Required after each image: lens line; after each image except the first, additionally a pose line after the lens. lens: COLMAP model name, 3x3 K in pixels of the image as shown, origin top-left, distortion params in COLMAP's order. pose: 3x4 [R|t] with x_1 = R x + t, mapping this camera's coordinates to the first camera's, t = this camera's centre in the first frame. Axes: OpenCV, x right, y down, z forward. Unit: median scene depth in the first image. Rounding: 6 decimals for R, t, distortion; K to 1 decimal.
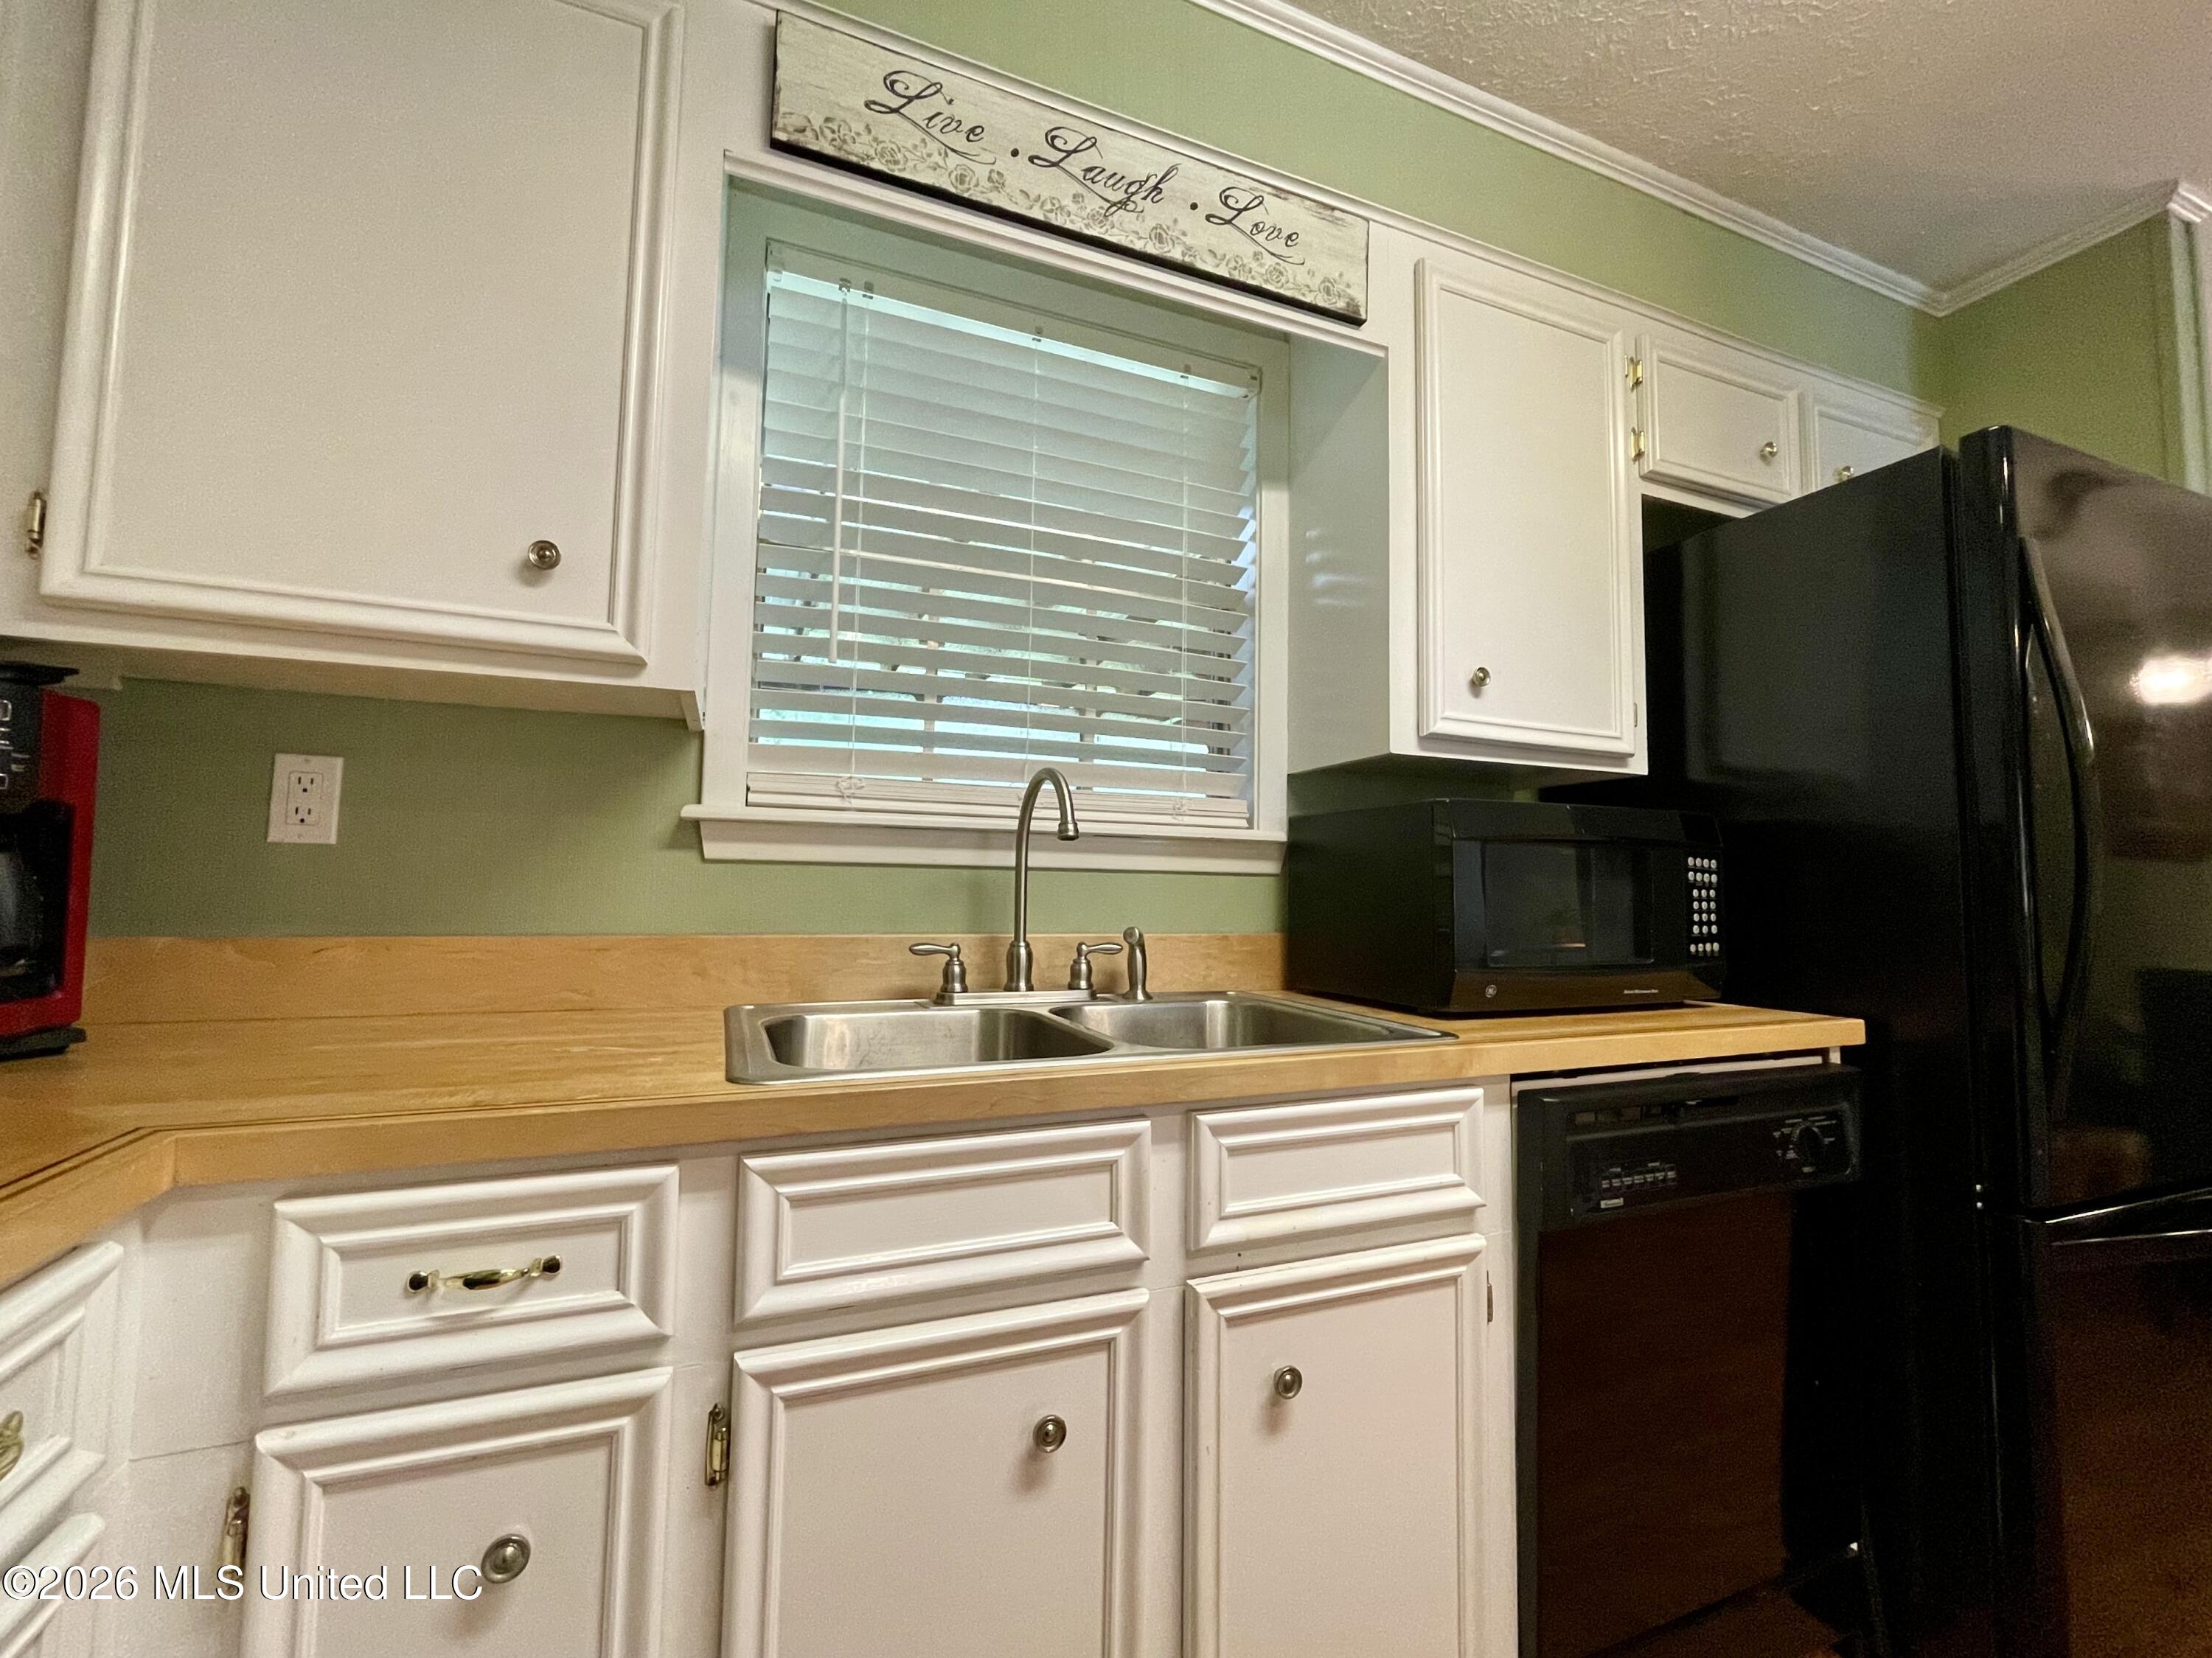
lens RADIAL K [[941.3, 0, 1106.0], [0, 941.3, 829.0], [0, 0, 1]] dist [-0.001884, -0.000262]
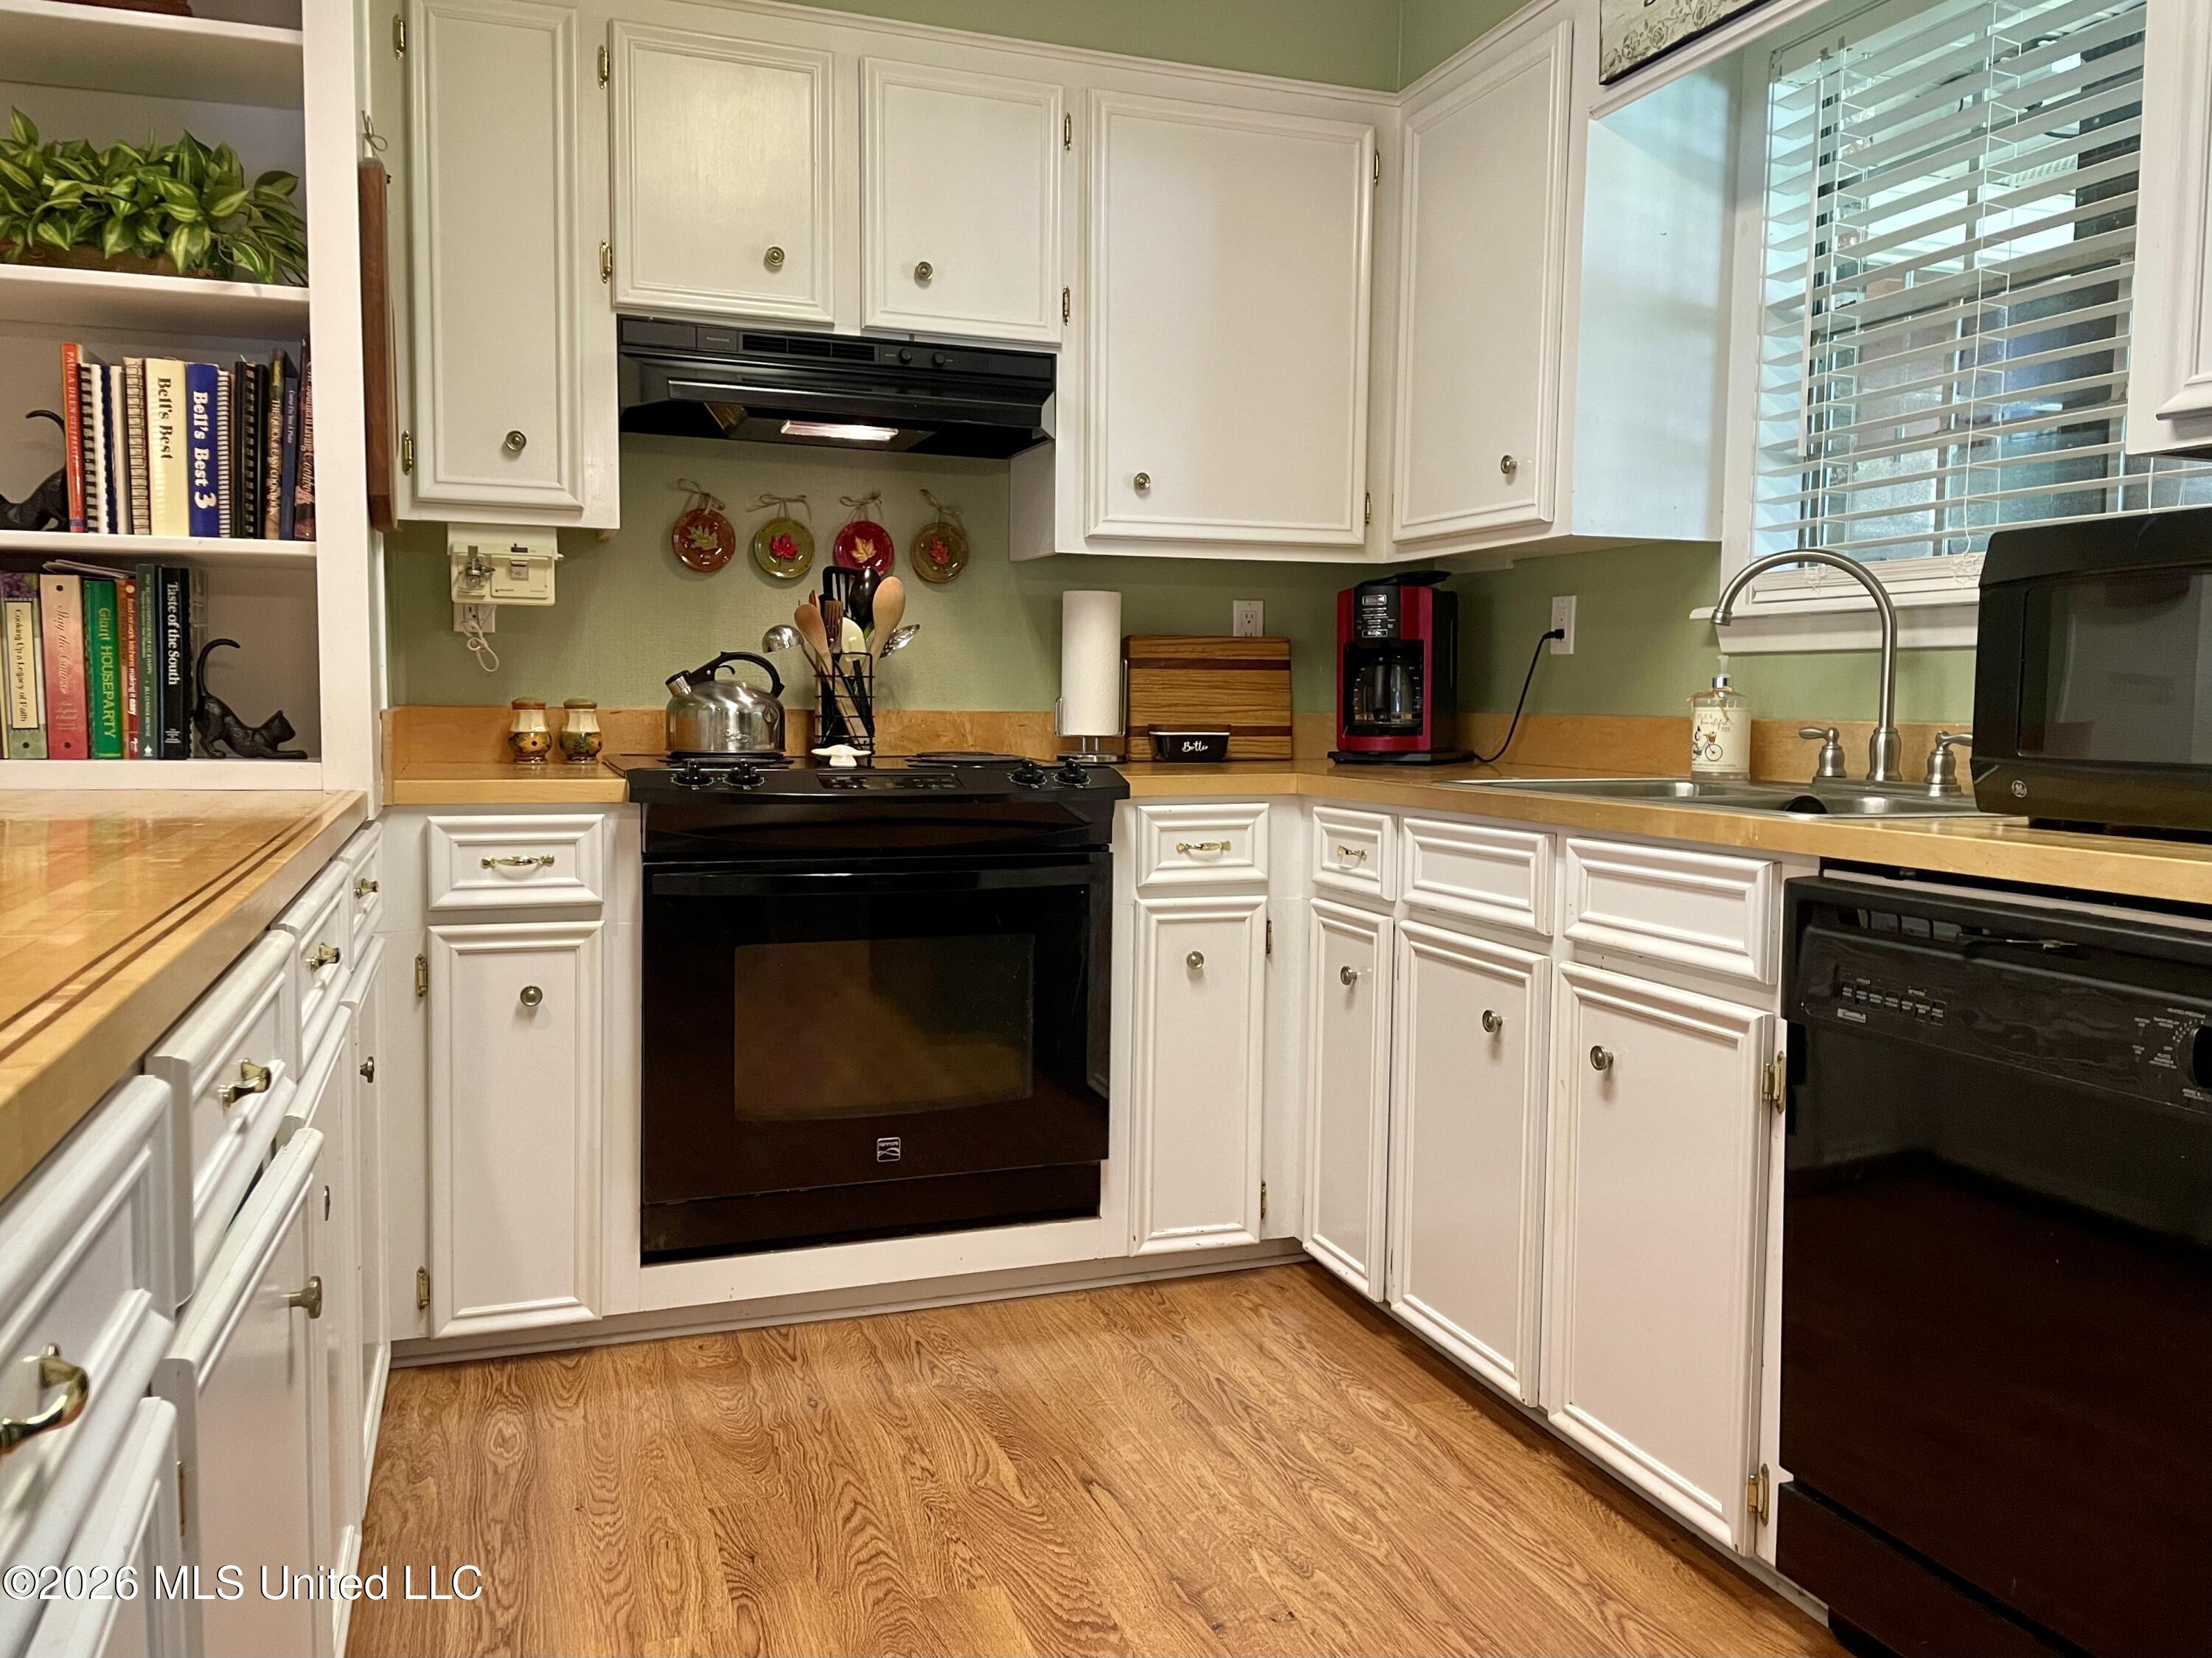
lens RADIAL K [[1700.1, 0, 1106.0], [0, 1700.1, 829.0], [0, 0, 1]] dist [0.063732, -0.001465]
pose [[-0.047457, 0.063921, -0.996826, 2.042036], [0.051153, 0.996796, 0.061484, 0.092861], [0.997563, -0.048073, -0.050575, 0.393164]]
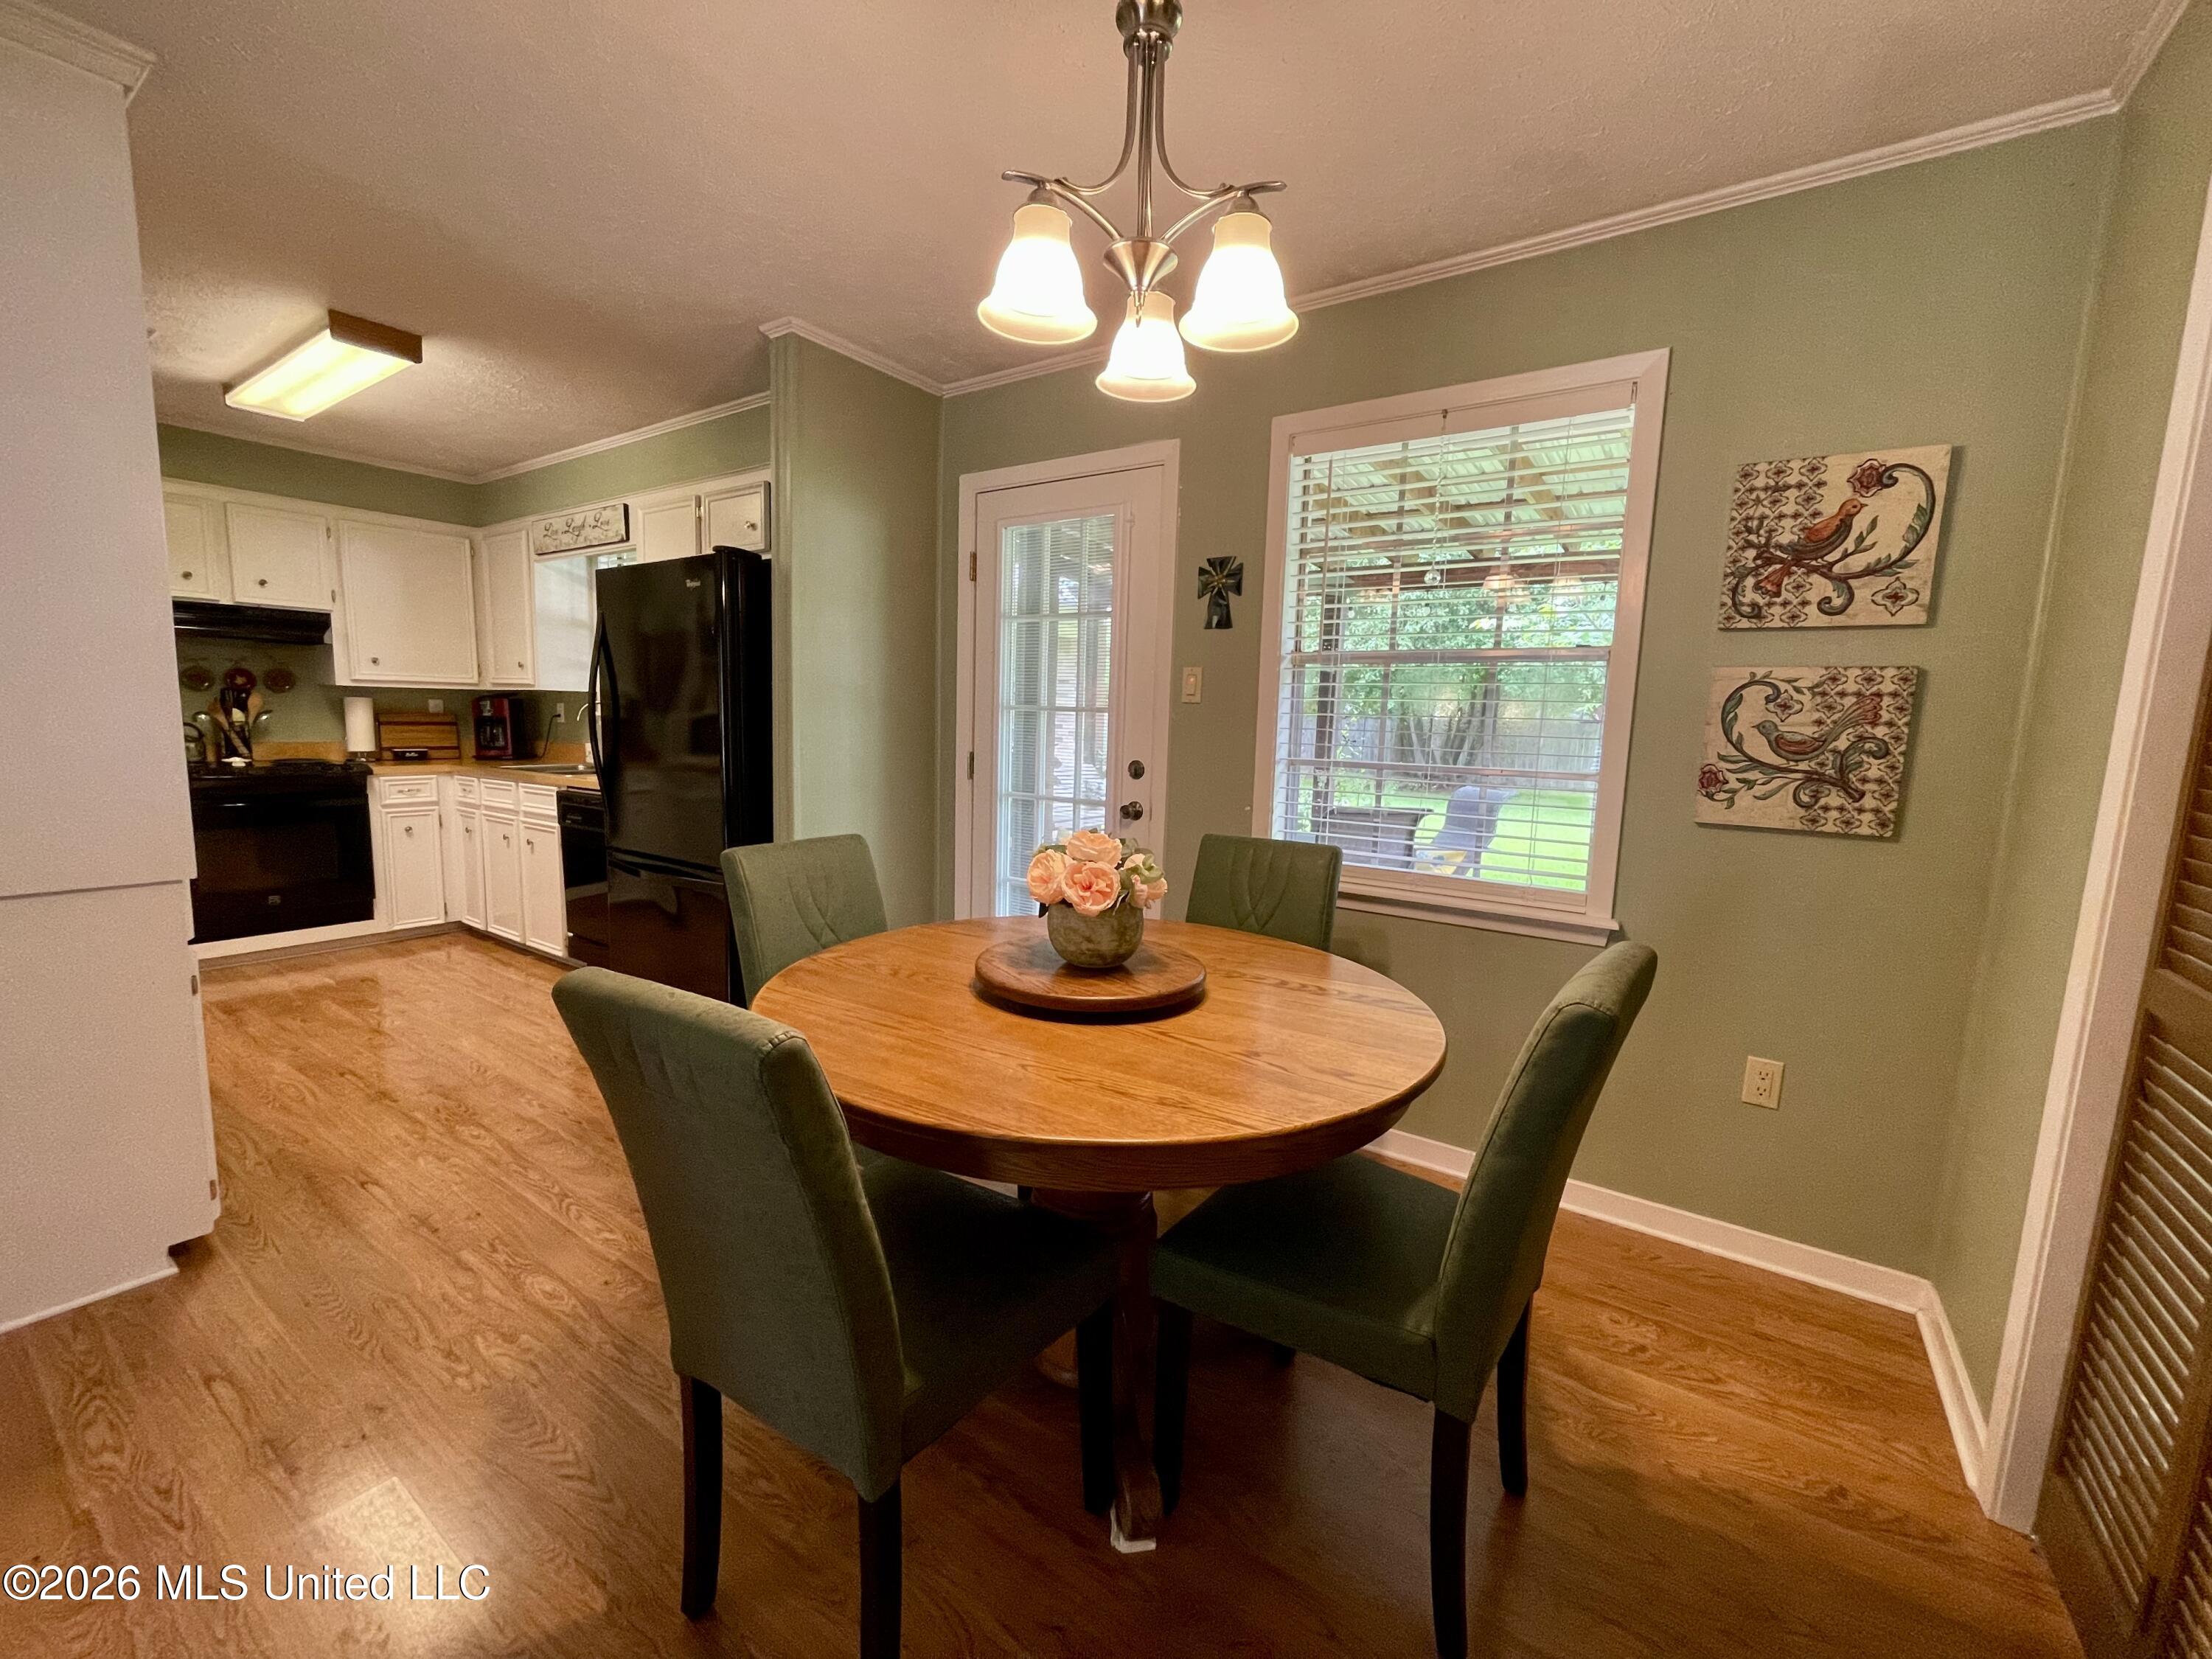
lens RADIAL K [[900.6, 0, 1106.0], [0, 900.6, 829.5], [0, 0, 1]] dist [-0.001145, -0.000002]
pose [[0.548334, 0.102492, -0.829955, 4.588144], [0.035285, 0.988742, 0.145412, -0.019086], [0.835515, -0.109020, 0.538544, 0.838102]]
